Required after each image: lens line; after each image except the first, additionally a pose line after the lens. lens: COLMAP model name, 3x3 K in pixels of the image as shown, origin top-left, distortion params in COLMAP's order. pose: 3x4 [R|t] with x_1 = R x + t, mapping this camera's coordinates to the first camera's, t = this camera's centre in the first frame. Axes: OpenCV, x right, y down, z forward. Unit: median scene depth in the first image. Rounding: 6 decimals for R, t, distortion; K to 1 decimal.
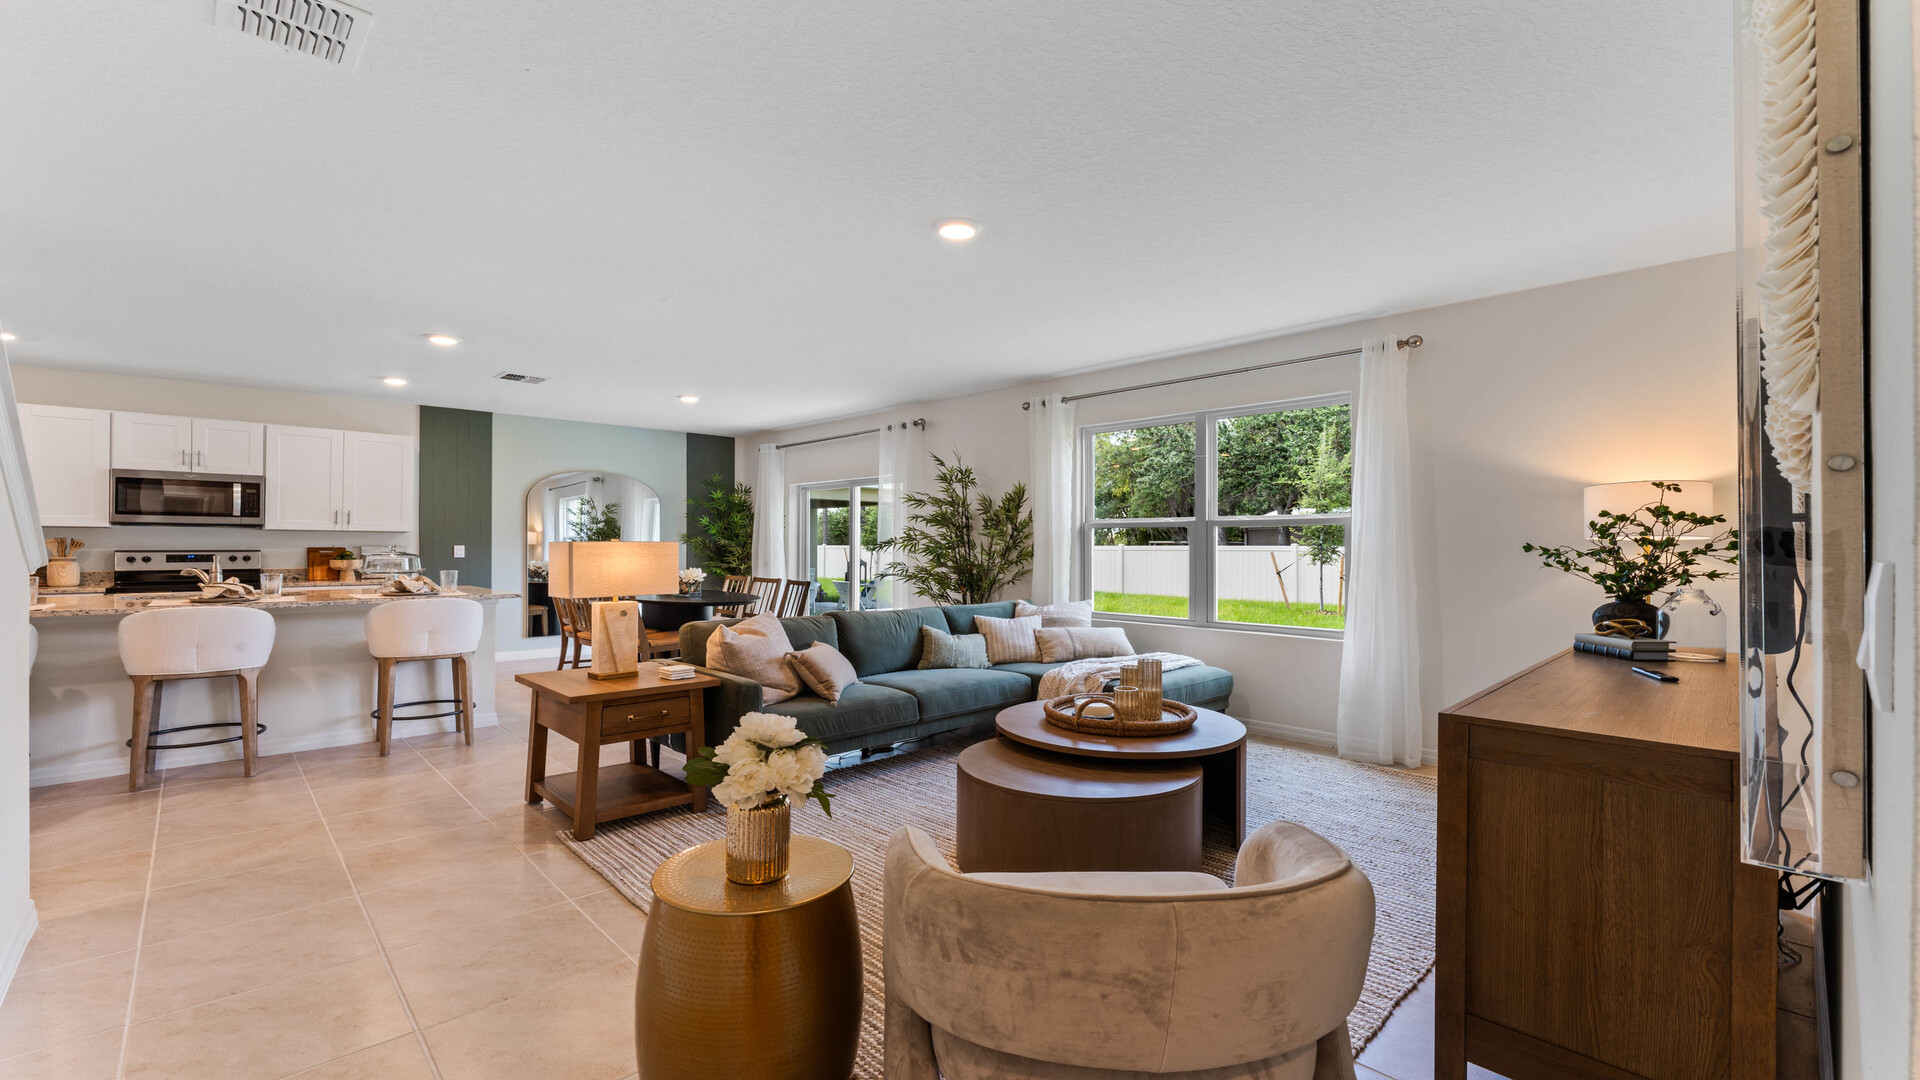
lens RADIAL K [[792.7, 0, 948.8], [0, 792.7, 537.2], [0, 0, 1]] dist [0.000933, 0.000177]
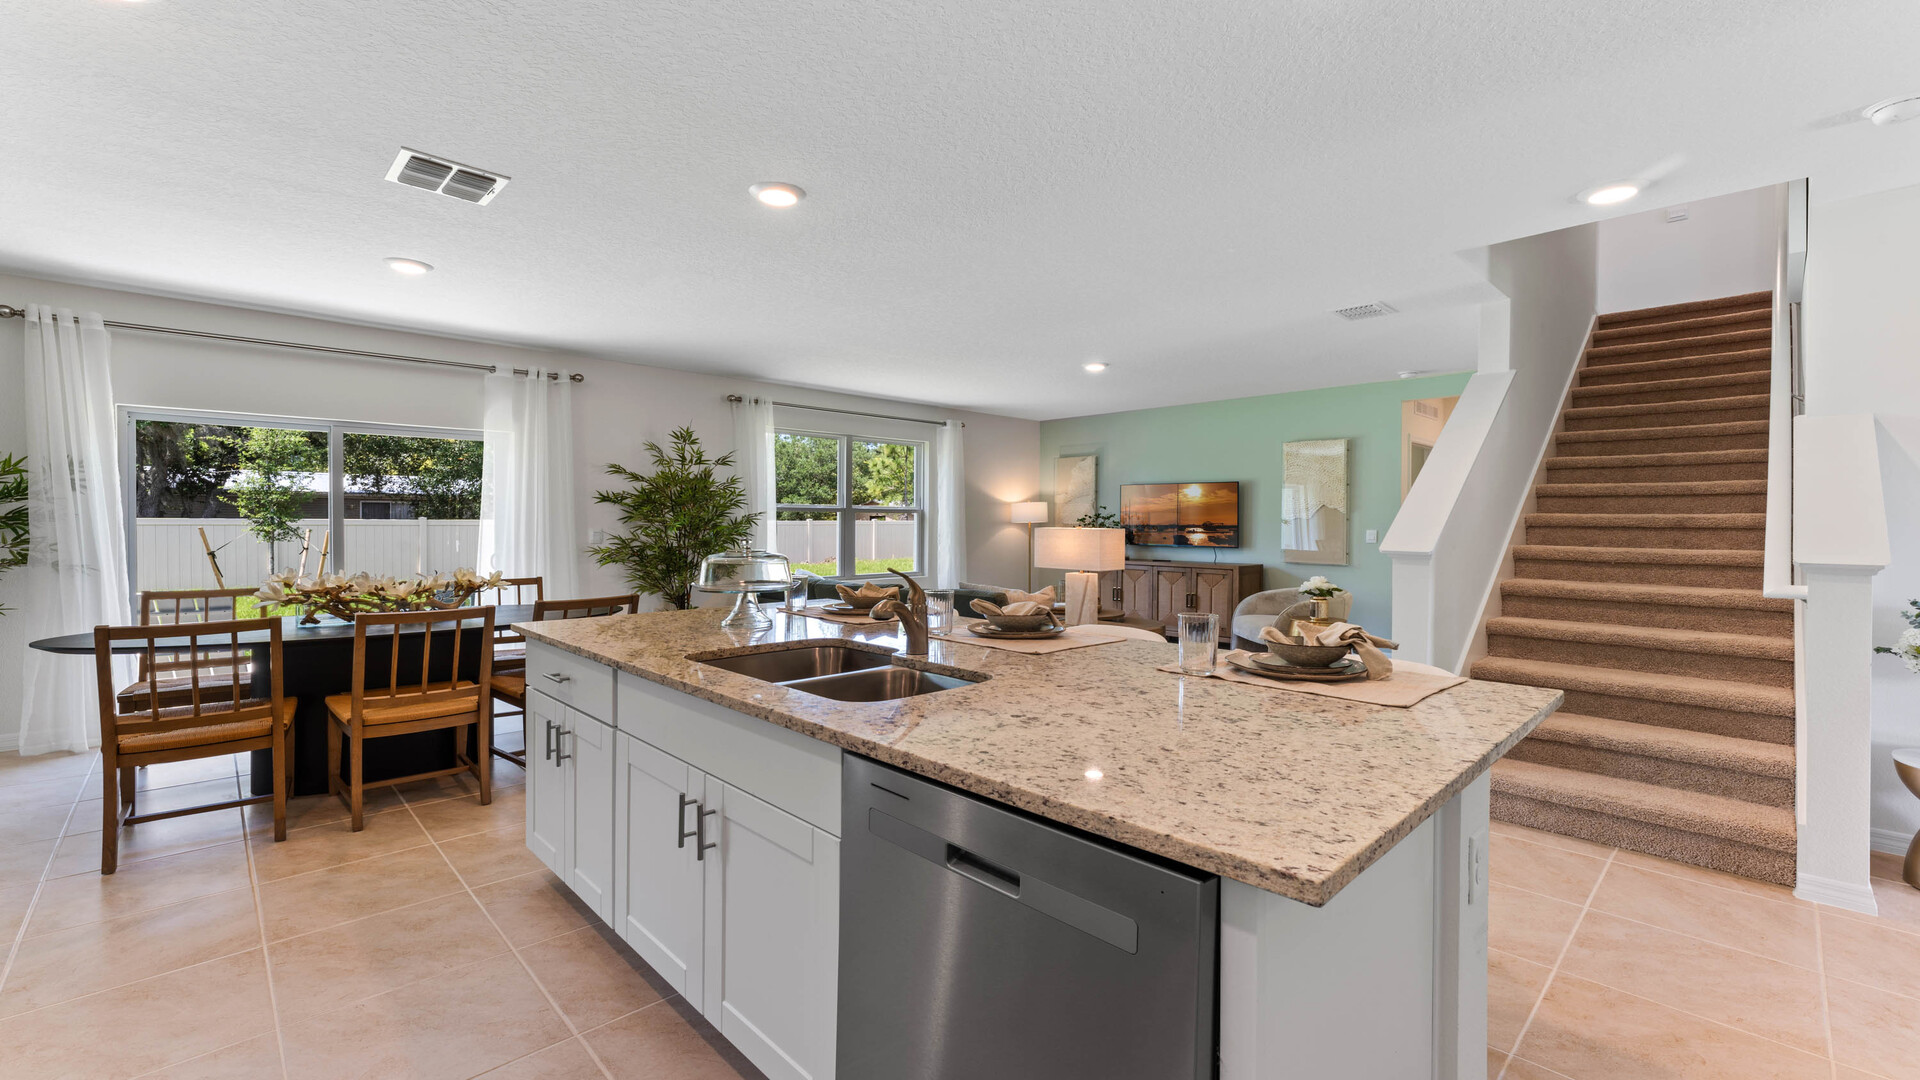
lens RADIAL K [[792.7, 0, 948.8], [0, 792.7, 537.2], [0, 0, 1]] dist [0.000933, 0.000177]
pose [[-0.007515, -0.027105, 0.999604, -0.688505], [-0.017971, 0.999475, 0.026966, -0.005168], [-0.999810, -0.017761, -0.007998, 0.479856]]
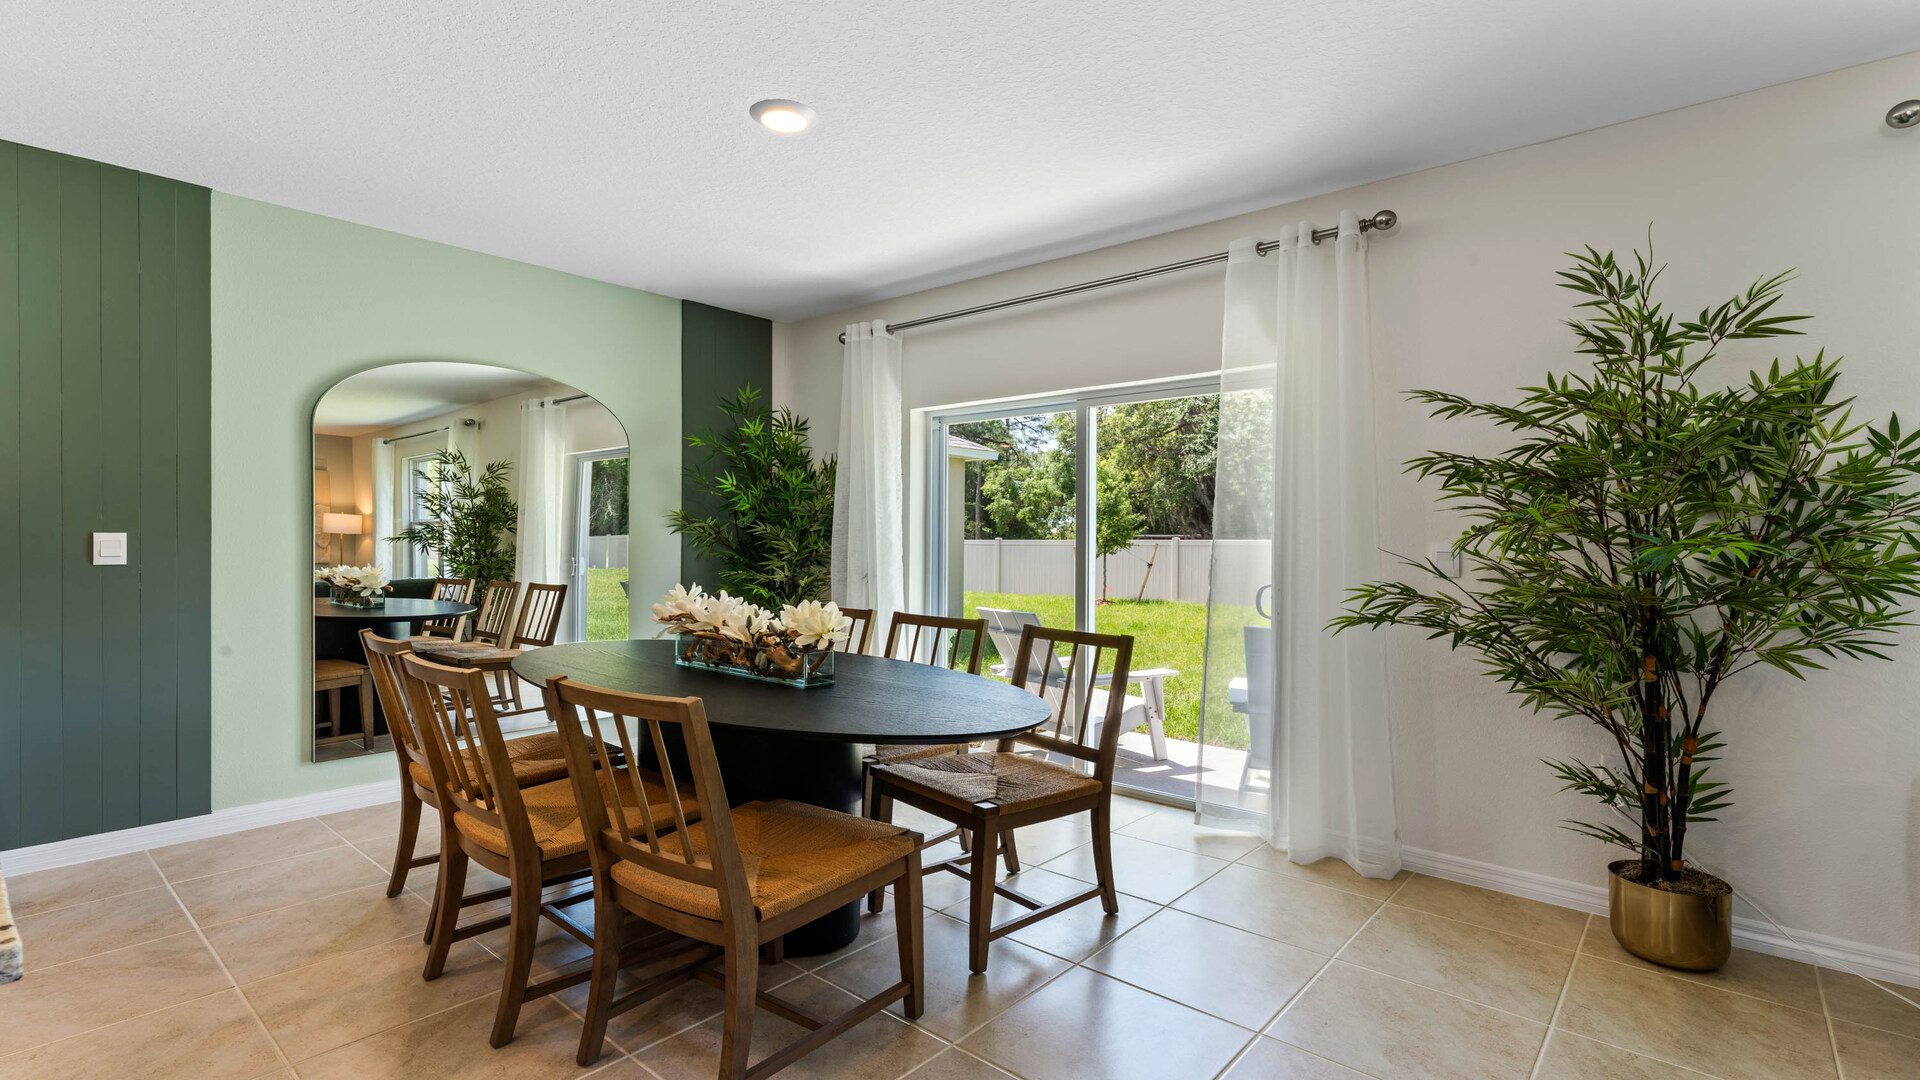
lens RADIAL K [[875.2, 0, 960.0], [0, 875.2, 540.0], [0, 0, 1]] dist [0.000758, 0.000050]
pose [[0.994028, 0.004600, 0.109028, -0.225098], [-0.005776, 0.999928, 0.010479, 0.006121], [-0.108972, -0.011046, 0.993983, 0.465266]]
